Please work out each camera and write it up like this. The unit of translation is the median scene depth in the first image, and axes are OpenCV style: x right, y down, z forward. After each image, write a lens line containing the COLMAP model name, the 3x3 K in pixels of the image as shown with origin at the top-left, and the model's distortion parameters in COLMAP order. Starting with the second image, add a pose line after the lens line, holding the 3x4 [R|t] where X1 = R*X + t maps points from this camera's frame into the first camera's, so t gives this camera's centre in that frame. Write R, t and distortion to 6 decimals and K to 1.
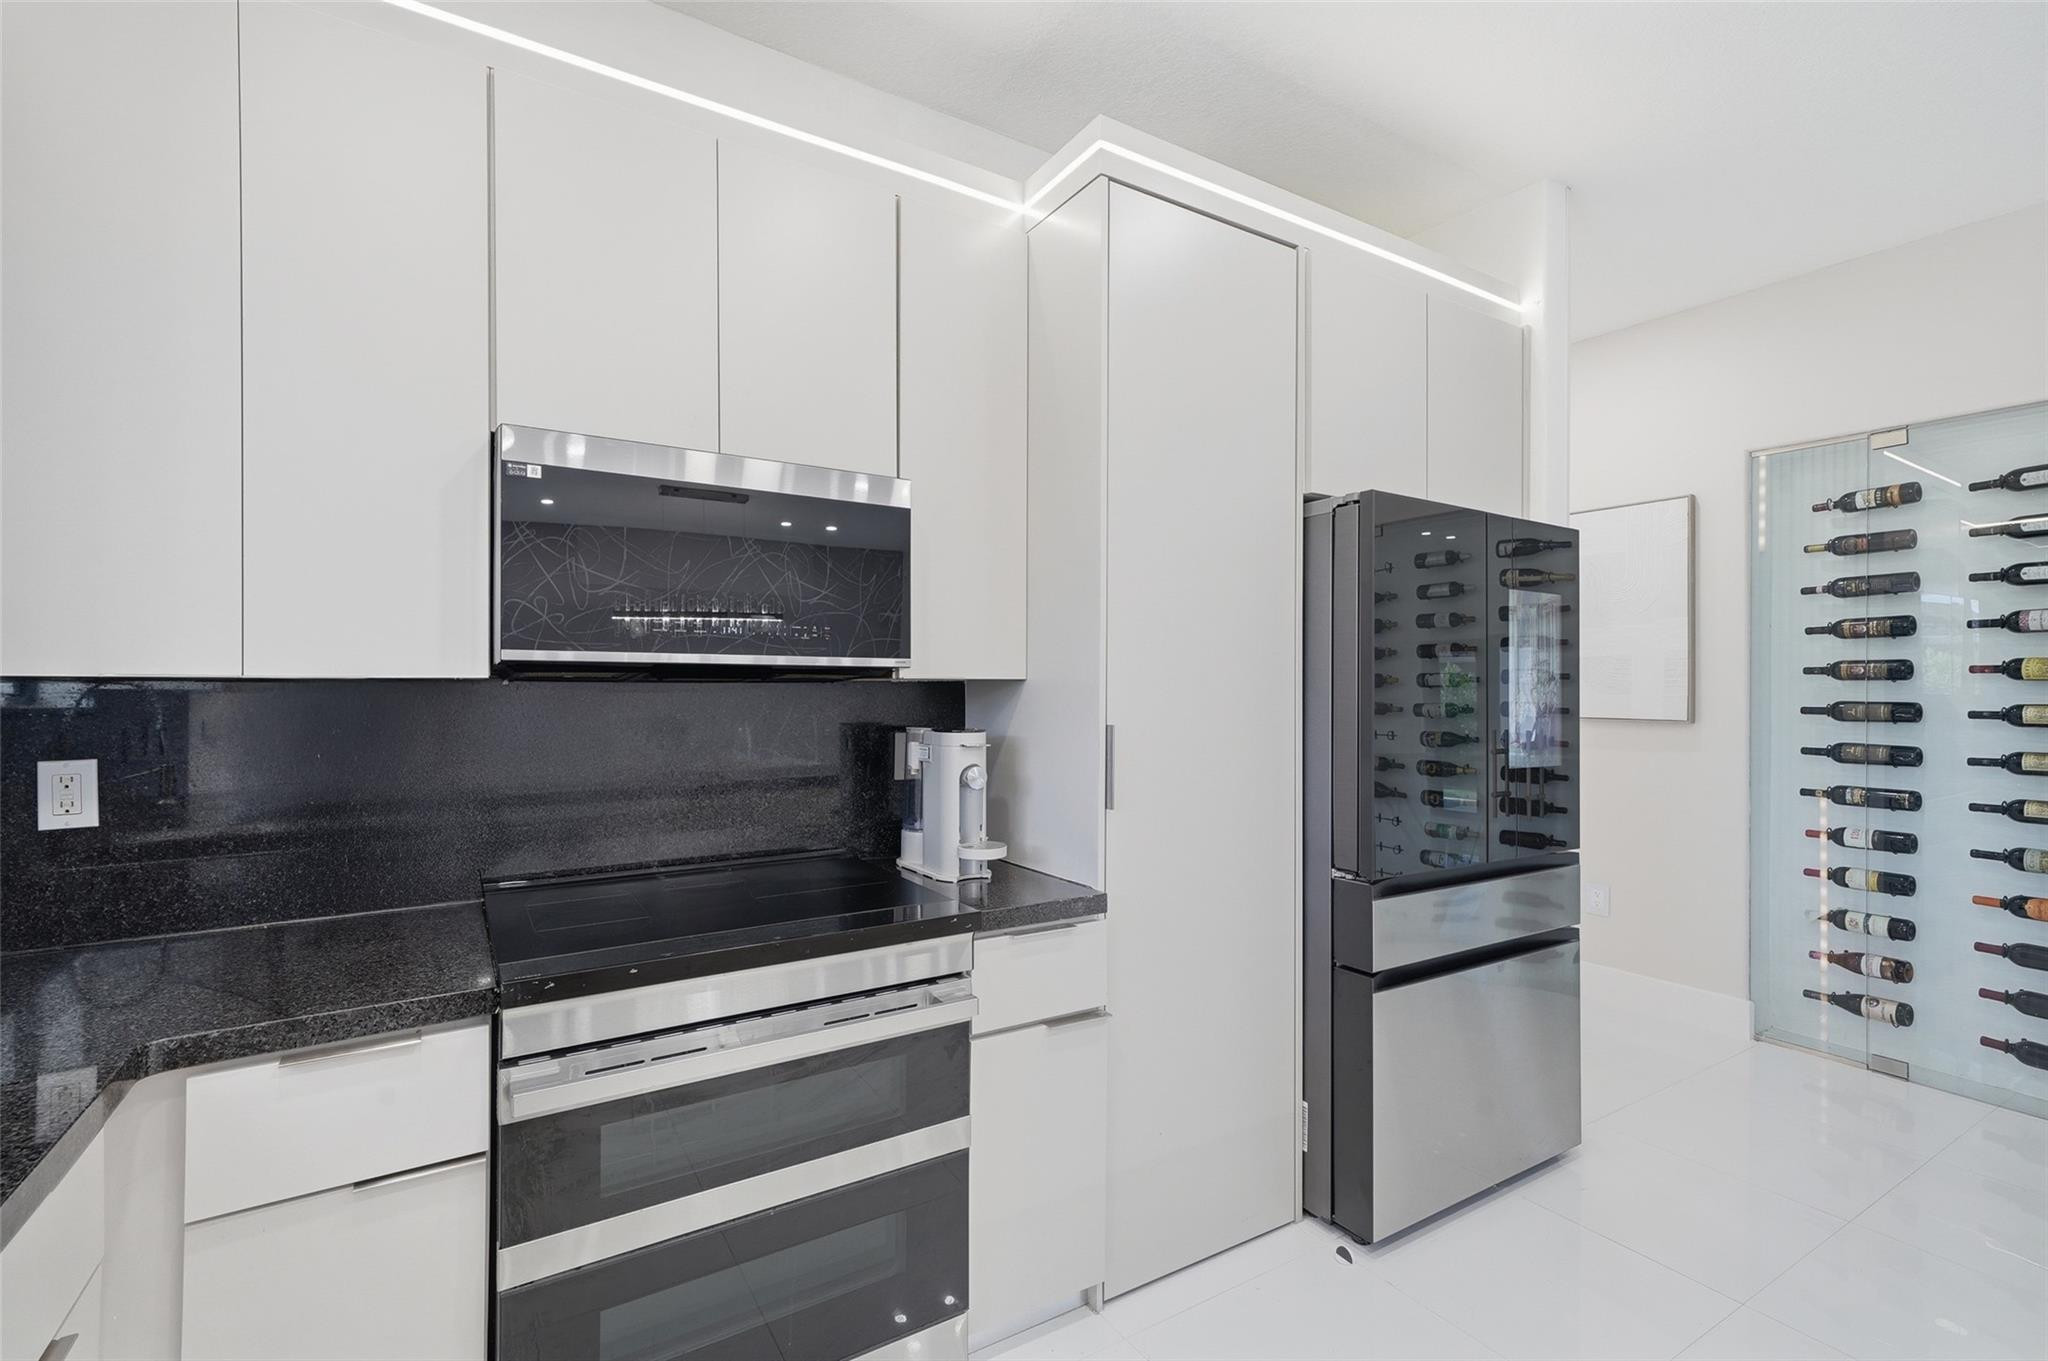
lens RADIAL K [[876.6, 0, 964.0], [0, 876.6, 686.7], [0, 0, 1]] dist [0.008276, 0.000104]
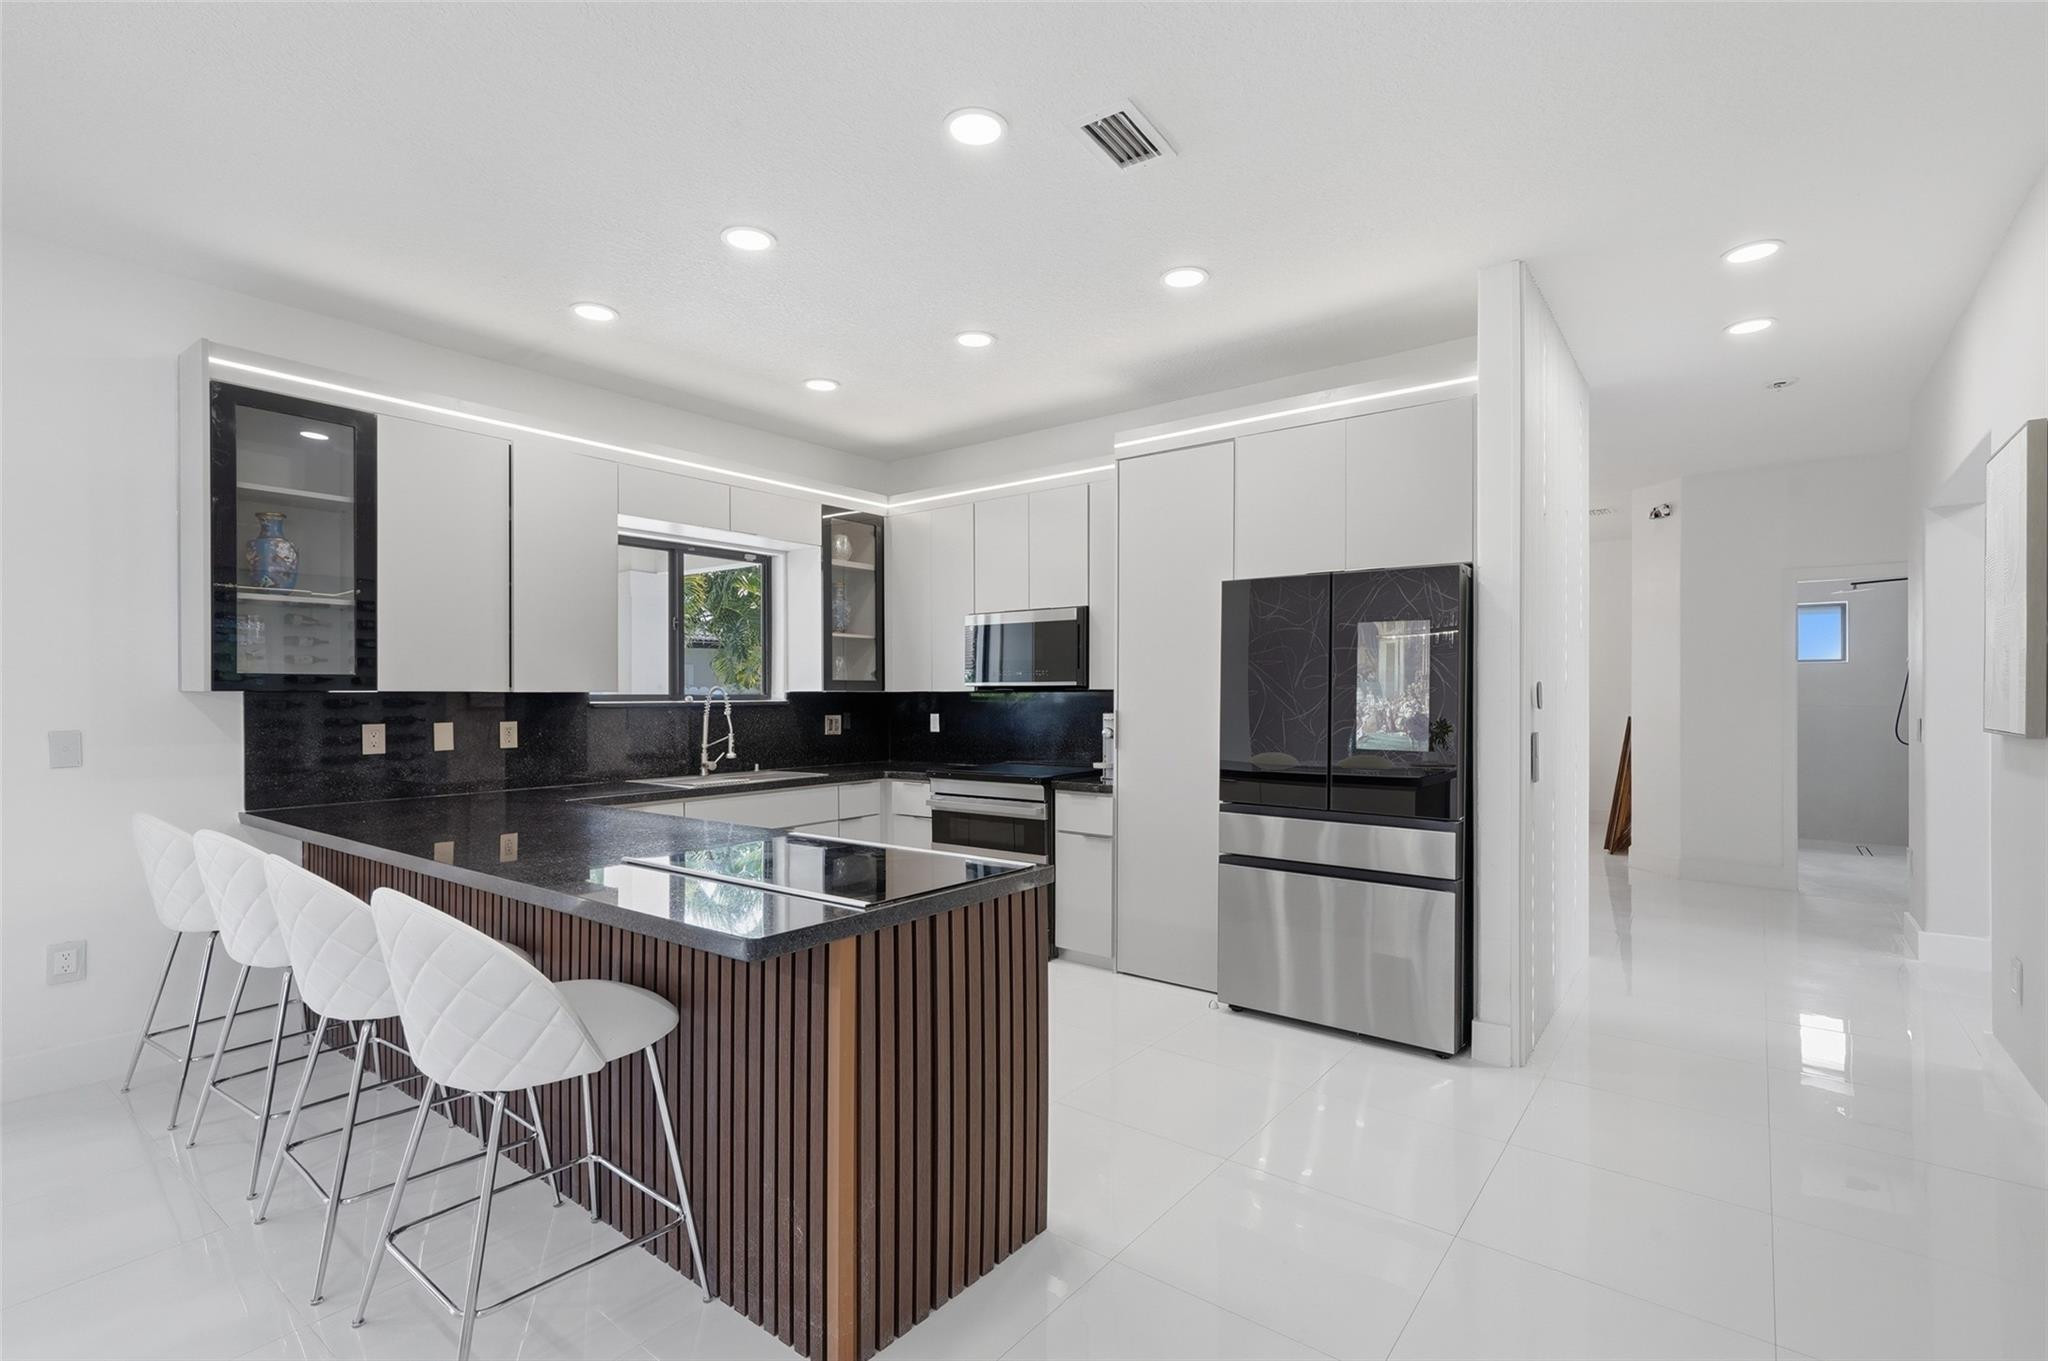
lens RADIAL K [[925.8, 0, 1045.3], [0, 925.8, 698.2], [0, 0, 1]] dist [0.000911, 0.000070]
pose [[0.373352, -0.001077, -0.927689, 2.121919], [0.001058, 0.999999, -0.000735, 0.014821], [0.927689, -0.000707, 0.373353, -0.029974]]
